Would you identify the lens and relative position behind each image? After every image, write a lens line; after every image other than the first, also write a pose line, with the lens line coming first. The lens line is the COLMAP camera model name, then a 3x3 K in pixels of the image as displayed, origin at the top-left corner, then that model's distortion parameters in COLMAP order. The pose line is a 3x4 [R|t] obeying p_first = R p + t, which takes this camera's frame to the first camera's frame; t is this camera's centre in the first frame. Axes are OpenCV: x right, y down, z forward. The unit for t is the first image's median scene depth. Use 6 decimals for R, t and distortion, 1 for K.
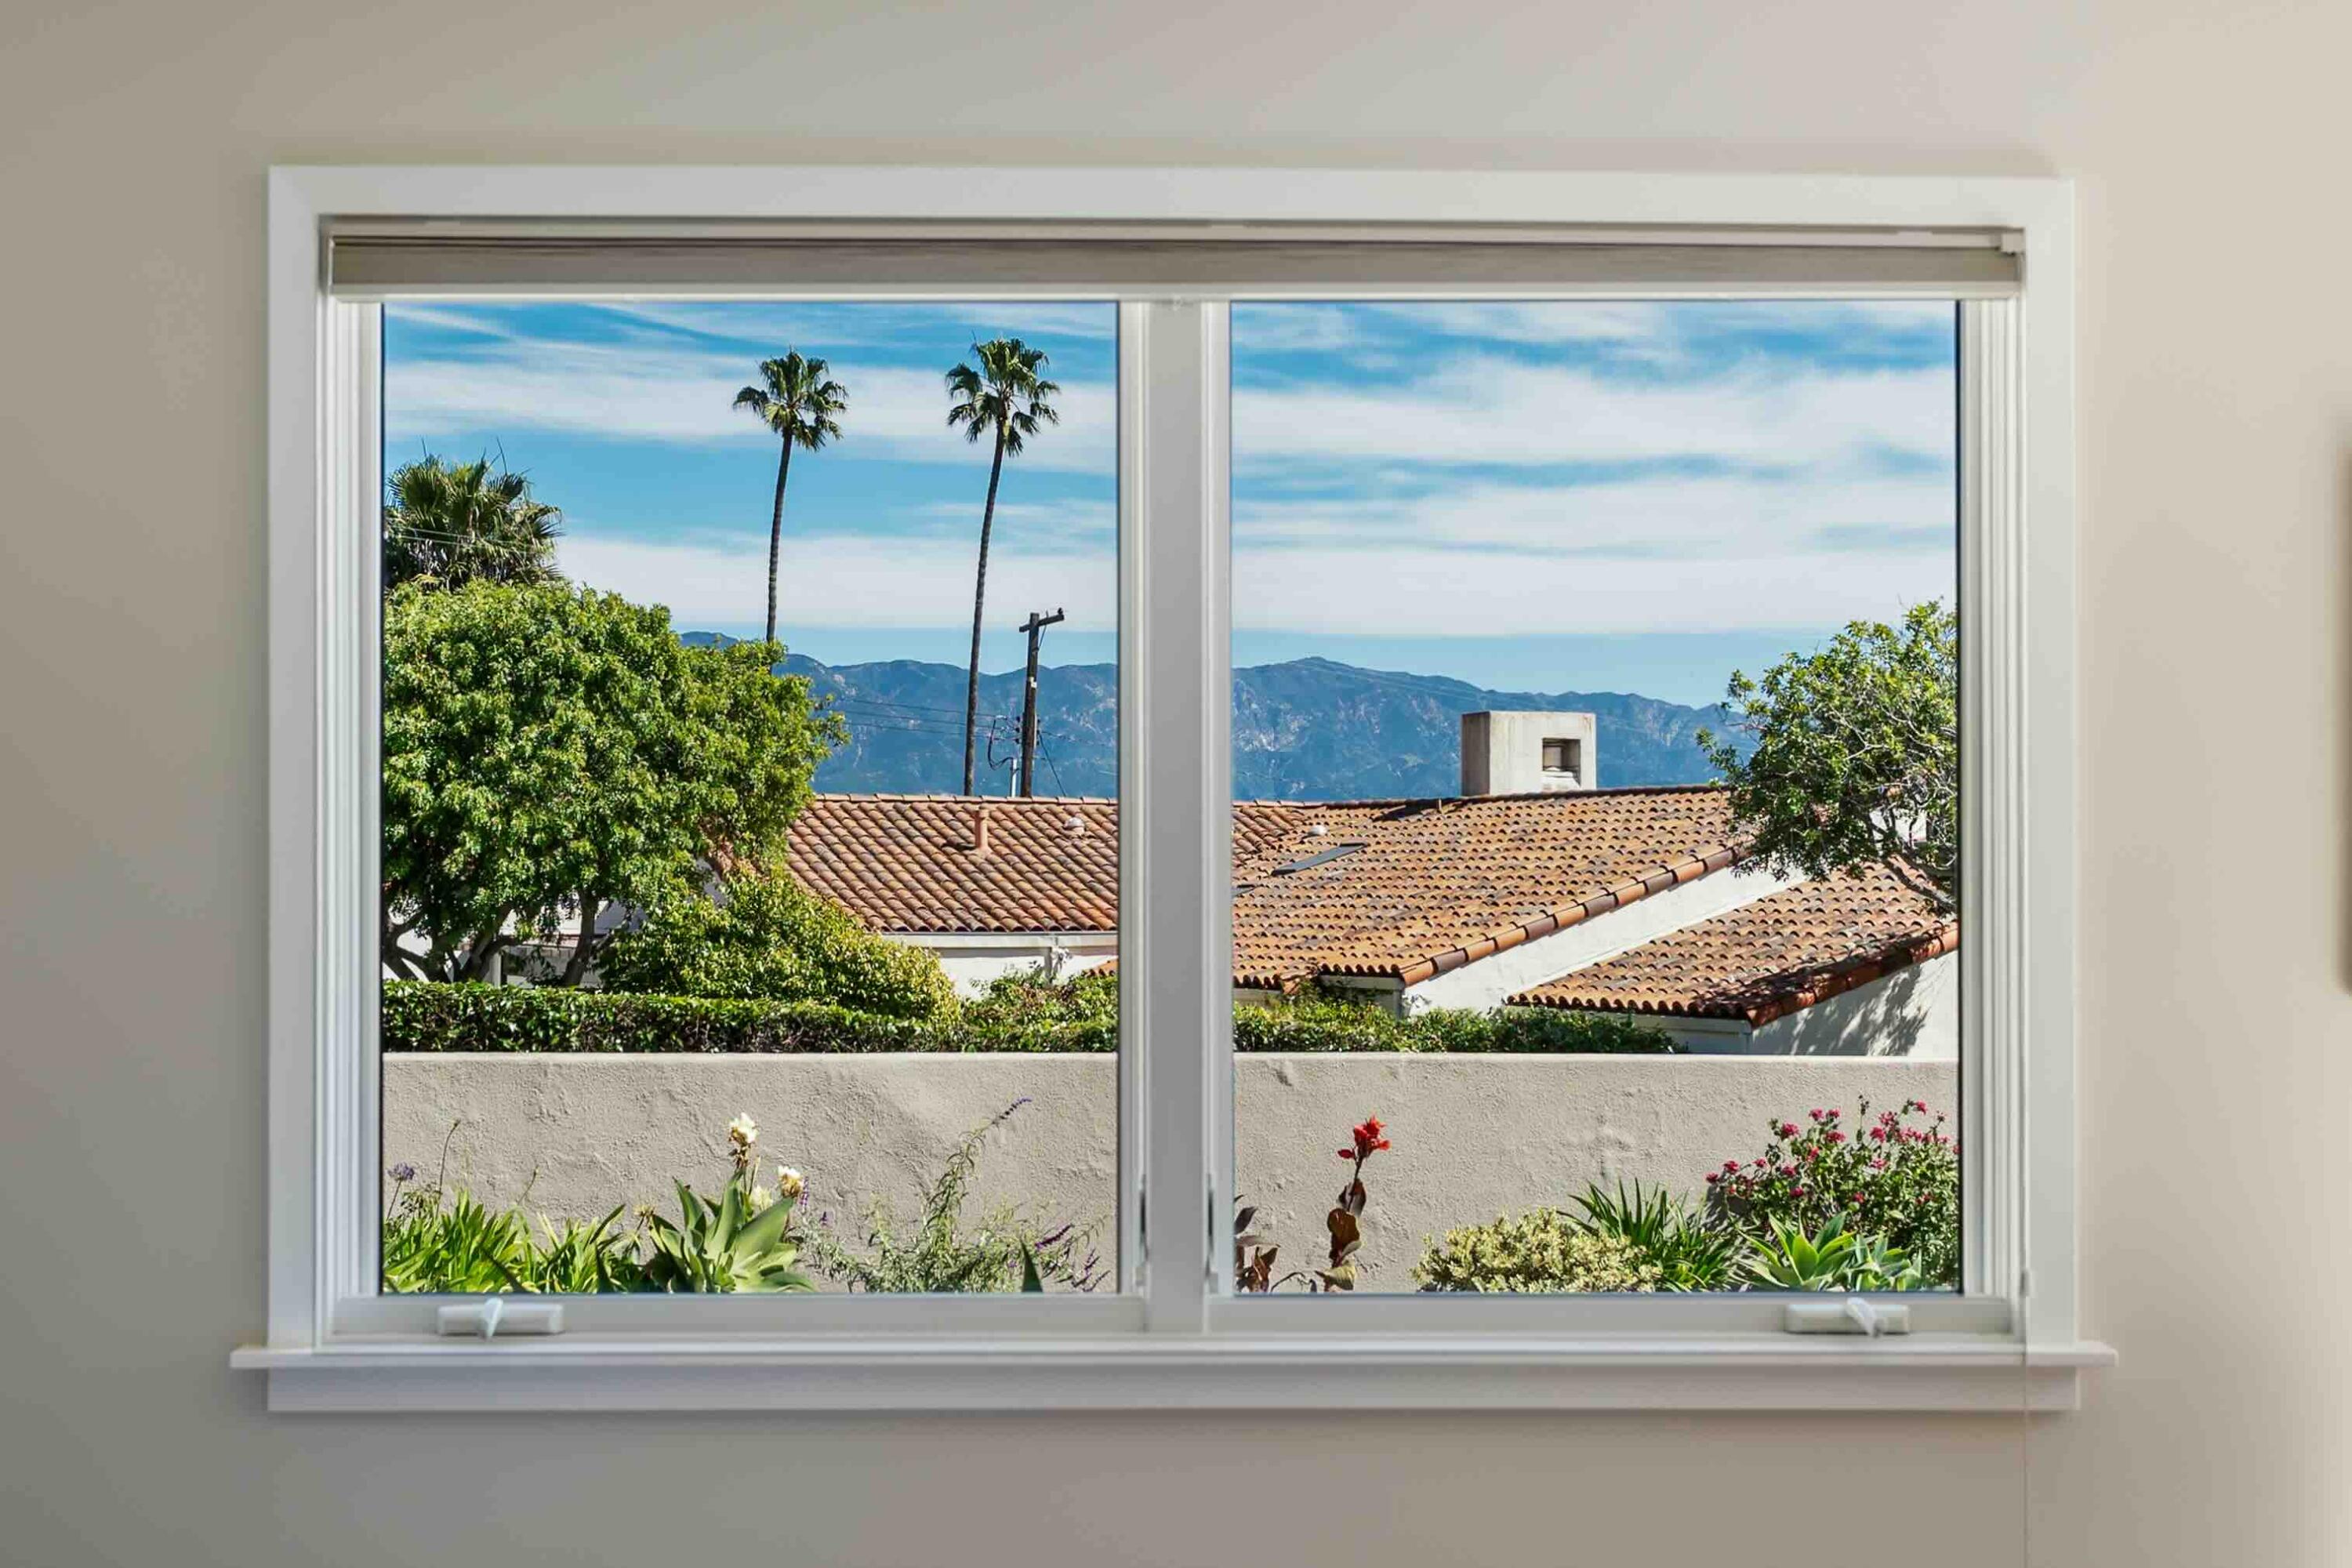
lens RADIAL K [[3578.5, 0, 1176.0], [0, 3578.5, 784.0], [0, 0, 1]] dist [-0.003850, -0.000546]
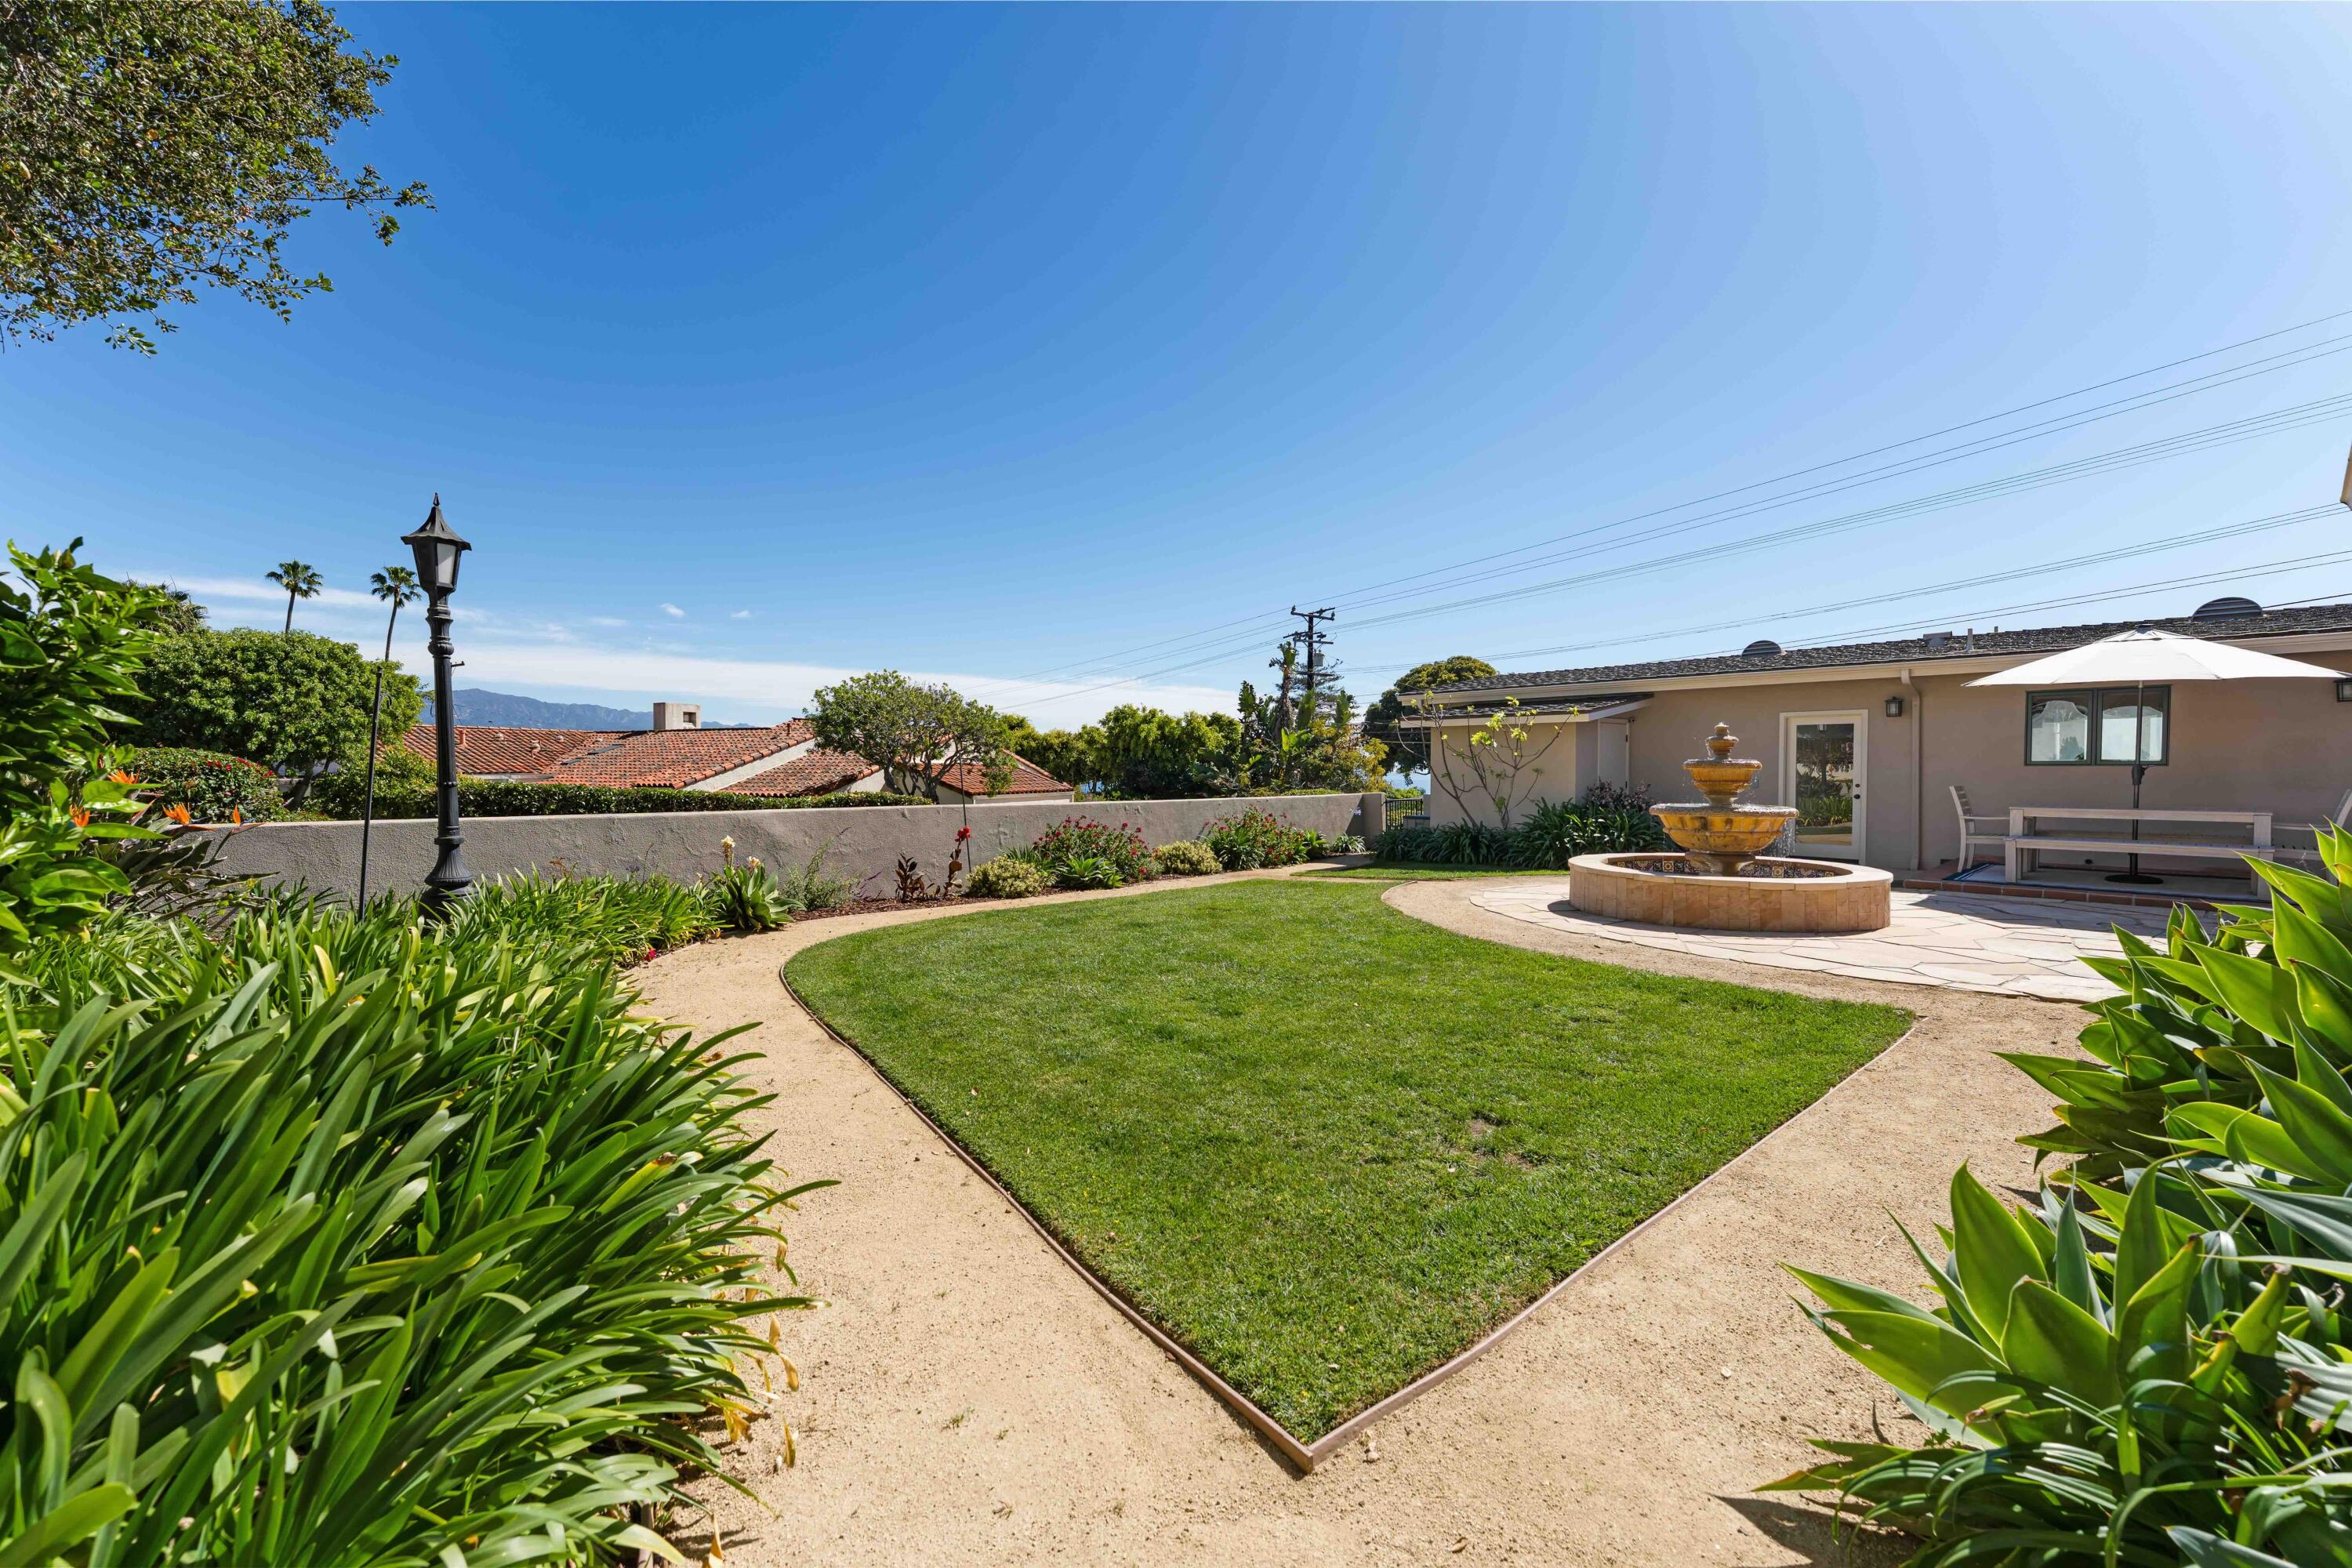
lens RADIAL K [[944.0, 0, 1180.3], [0, 944.0, 769.3], [0, 0, 1]] dist [-0.002726, -0.000384]
pose [[0.779904, -0.003010, 0.625891, -0.108457], [-0.018441, 0.999444, 0.027785, 0.009568], [-0.625627, -0.033212, 0.779415, 0.124068]]
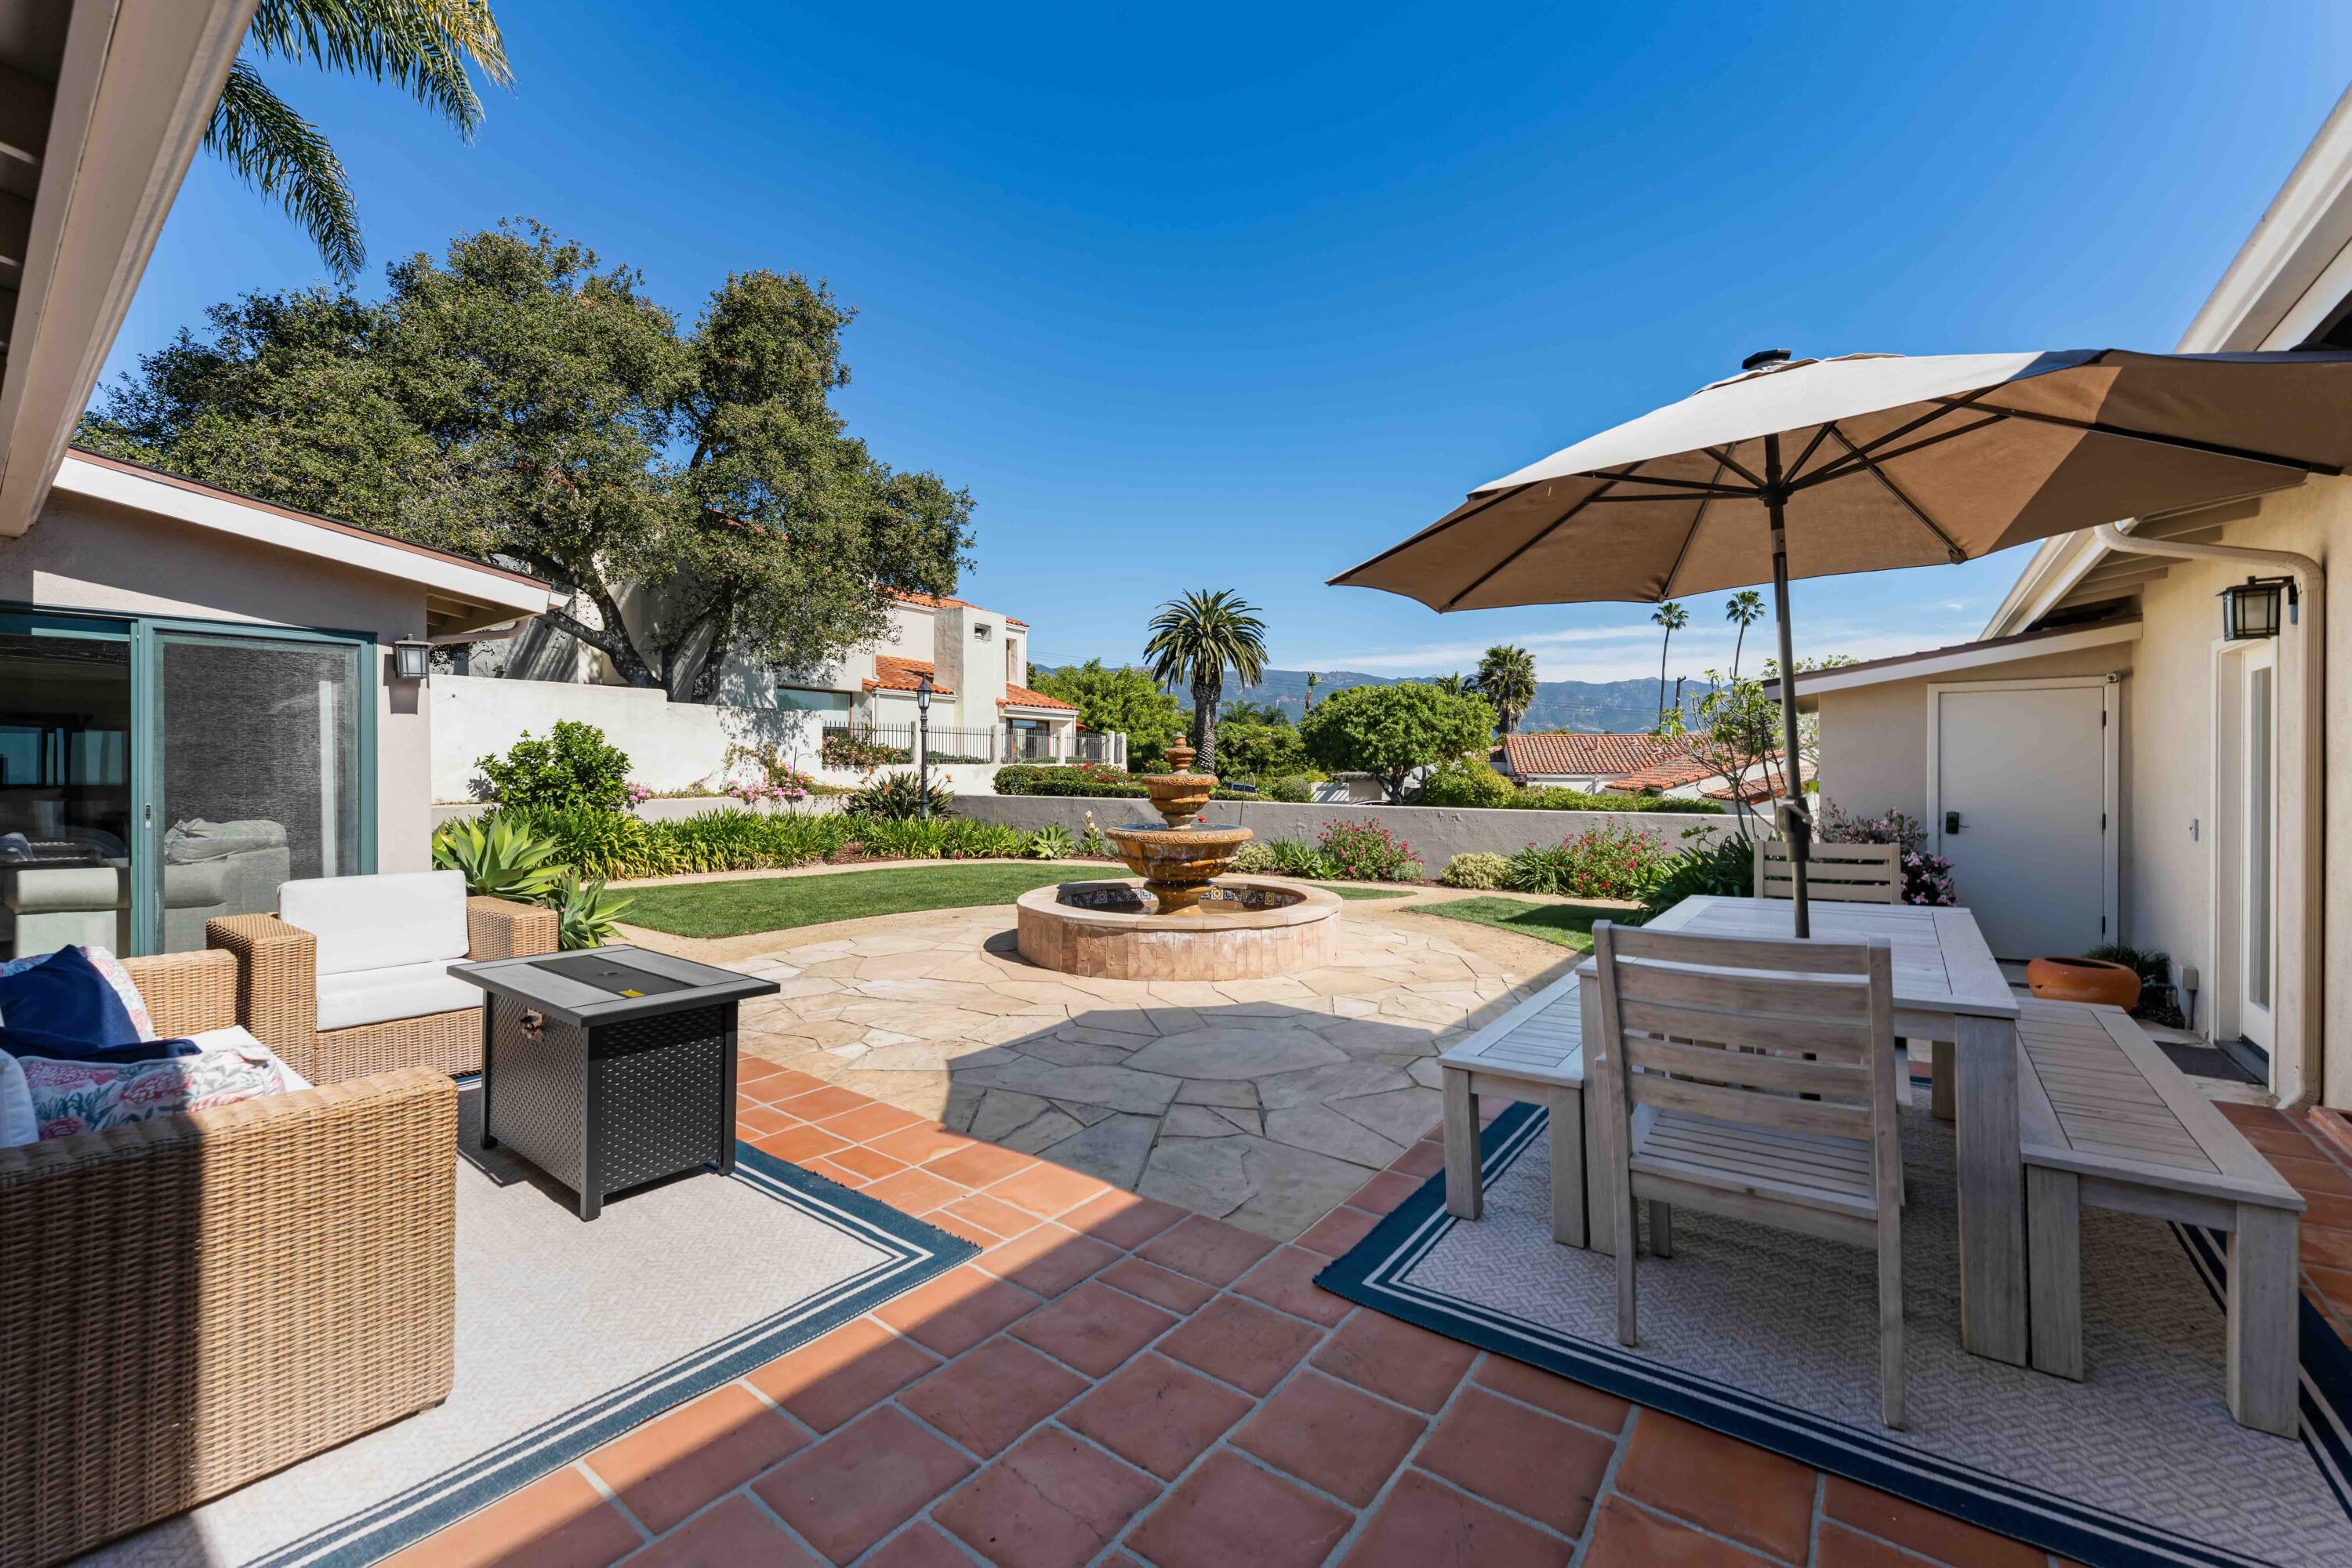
lens RADIAL K [[944.0, 0, 1180.3], [0, 944.0, 769.3], [0, 0, 1]] dist [-0.002726, -0.000384]
pose [[0.783747, 0.000730, -0.621080, 0.270494], [0.021431, 0.999372, 0.028218, 0.003912], [0.620711, -0.035427, 0.783239, 0.061595]]
